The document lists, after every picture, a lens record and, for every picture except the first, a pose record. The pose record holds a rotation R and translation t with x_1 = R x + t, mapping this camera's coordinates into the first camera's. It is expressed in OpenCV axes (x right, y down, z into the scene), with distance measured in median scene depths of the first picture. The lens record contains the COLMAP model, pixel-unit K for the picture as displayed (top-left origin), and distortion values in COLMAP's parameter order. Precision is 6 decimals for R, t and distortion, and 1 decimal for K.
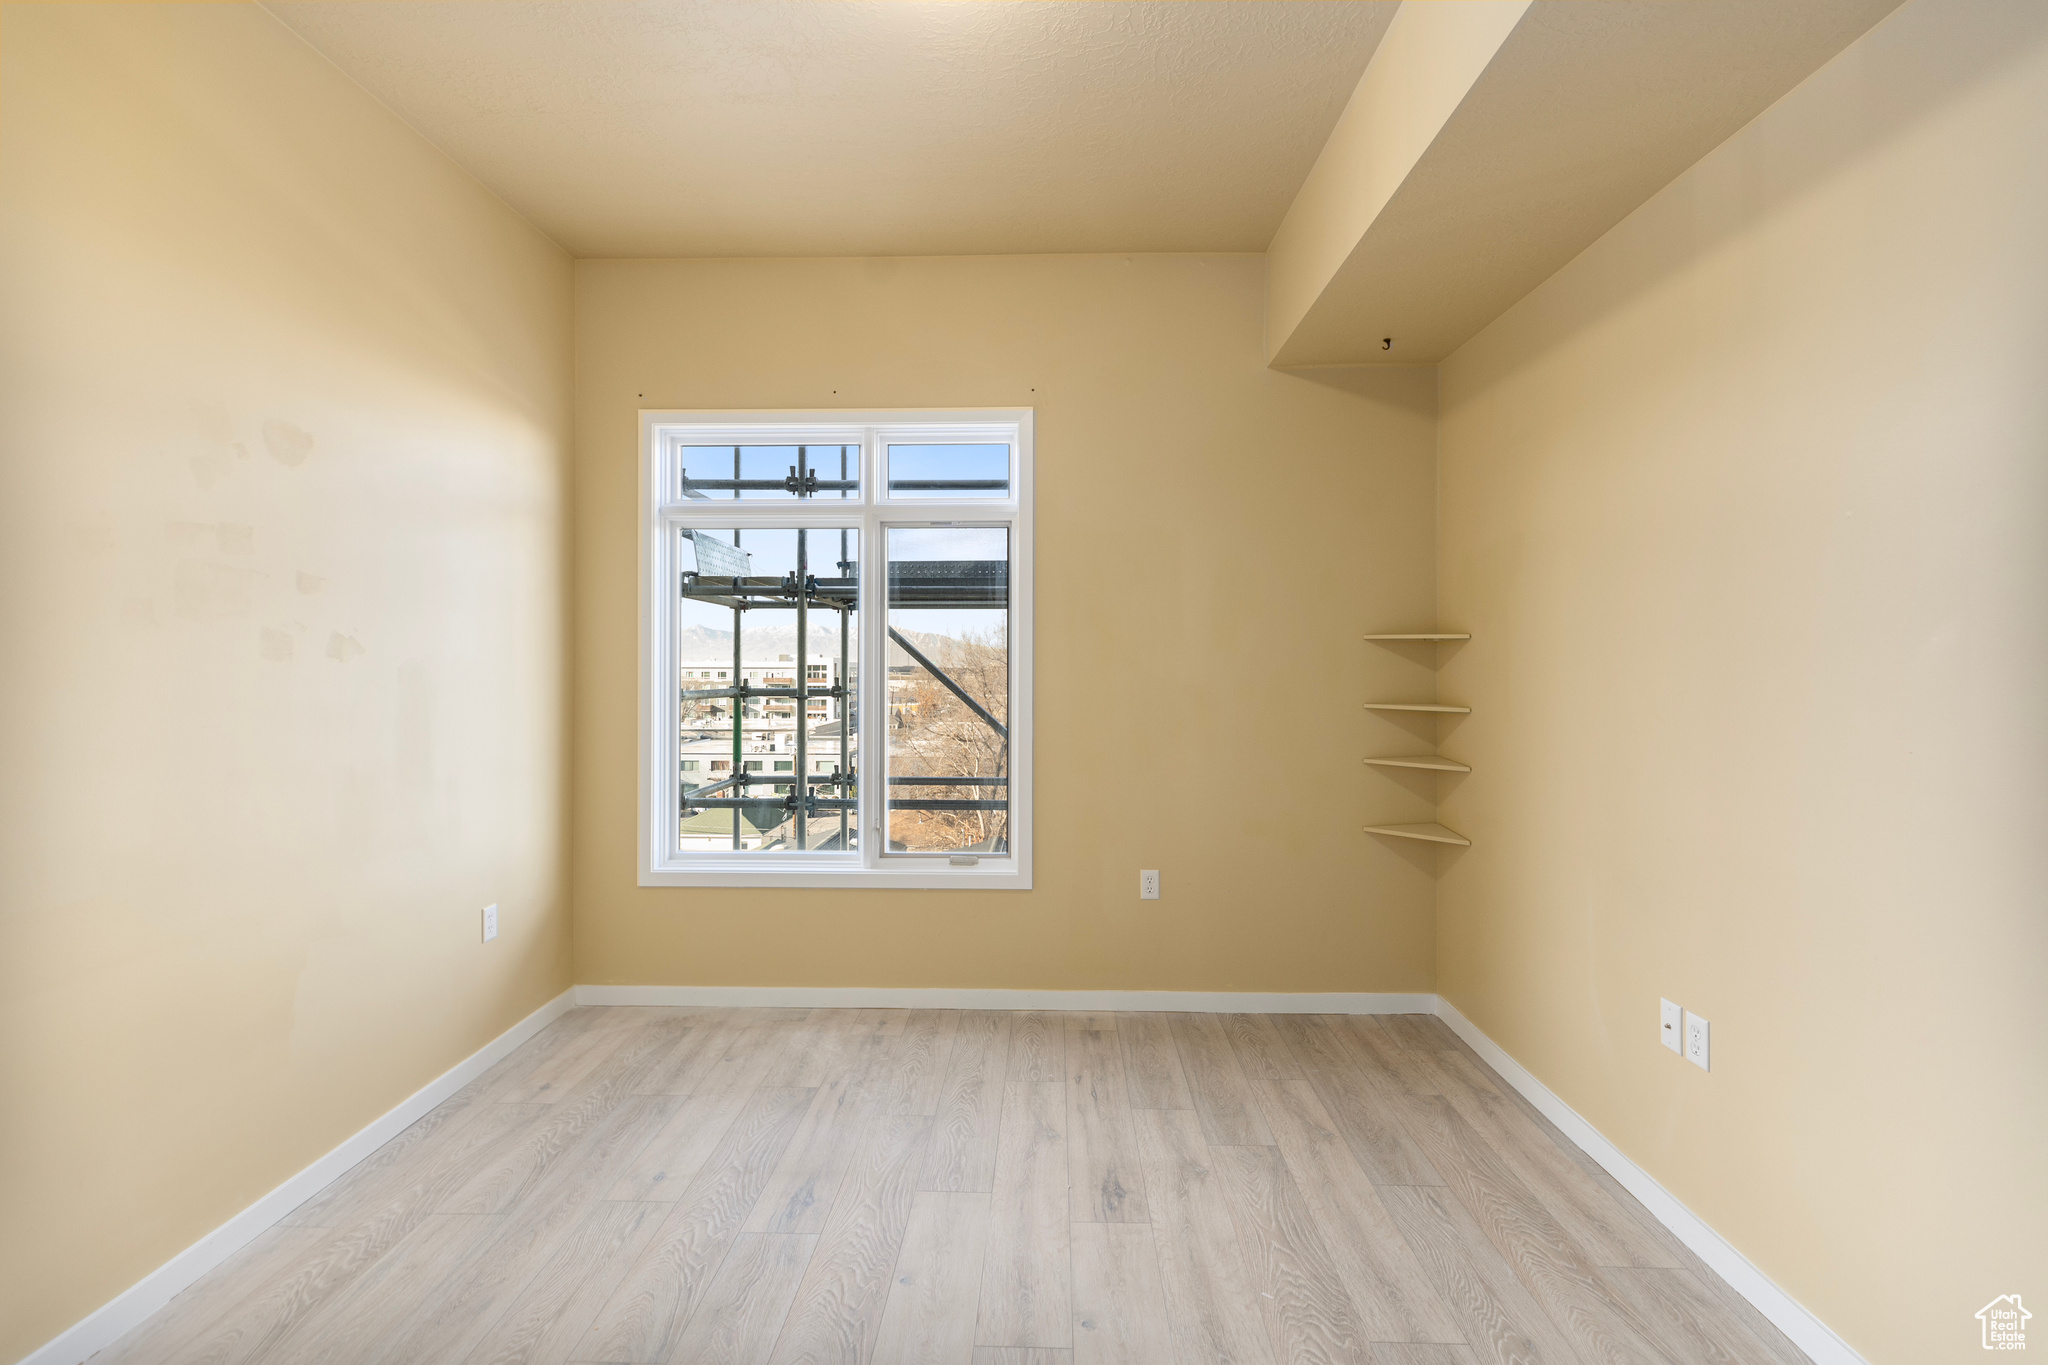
lens RADIAL K [[927.3, 0, 1020.8], [0, 927.3, 664.6], [0, 0, 1]] dist [0.003147, 0.000118]
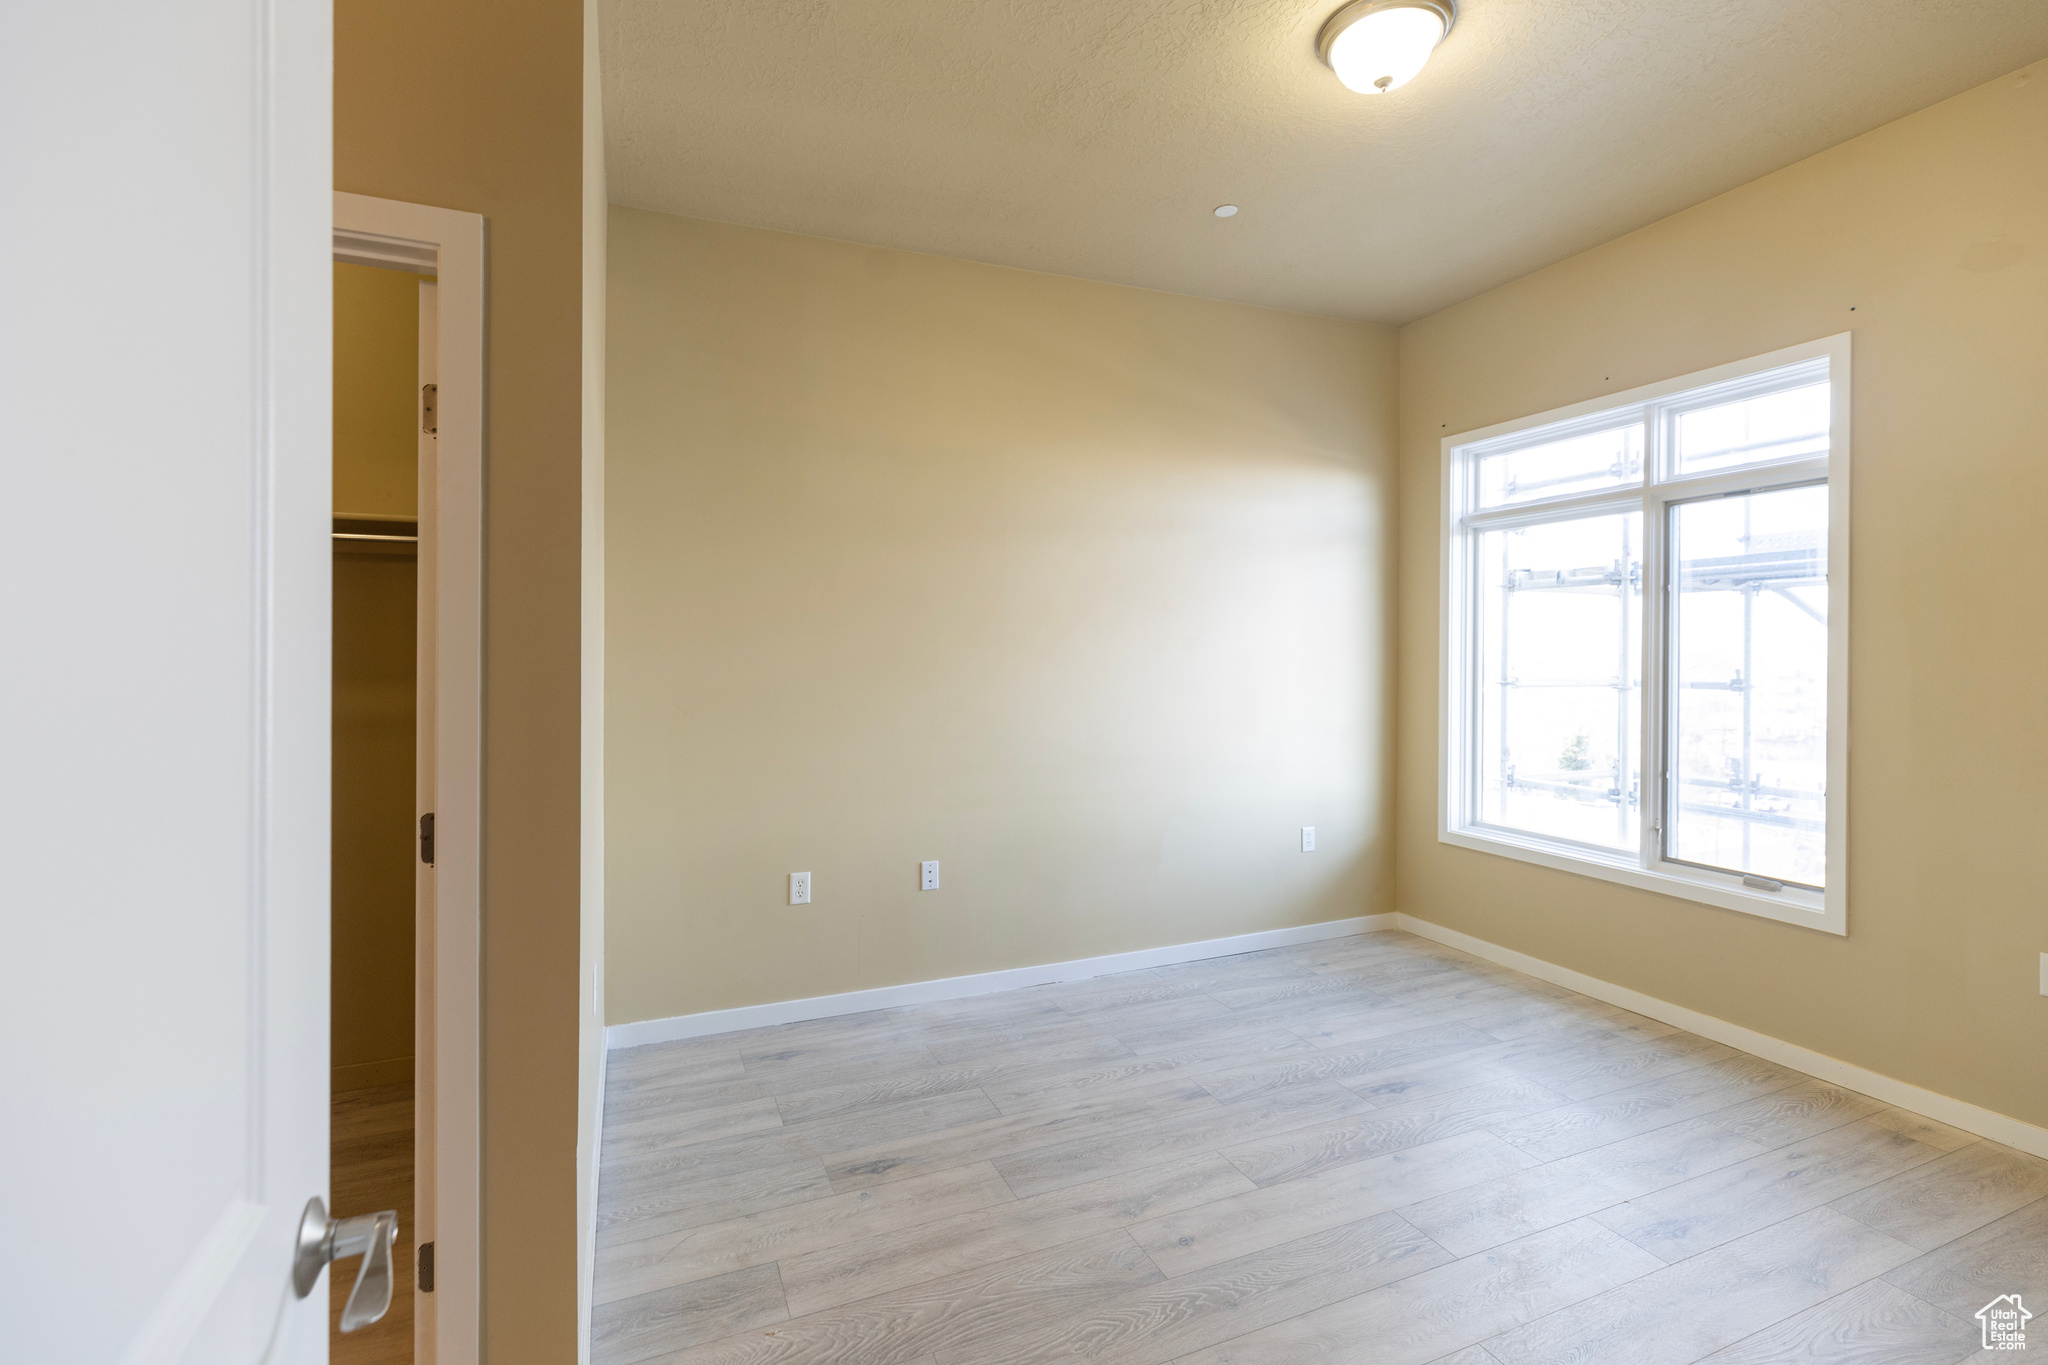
lens RADIAL K [[927.3, 0, 1020.8], [0, 927.3, 664.6], [0, 0, 1]] dist [0.003147, 0.000118]
pose [[0.417309, 0.010825, -0.908700, 0.474418], [0.000166, 0.999928, 0.011988, -0.001687], [0.908765, -0.005154, 0.417277, 0.024728]]
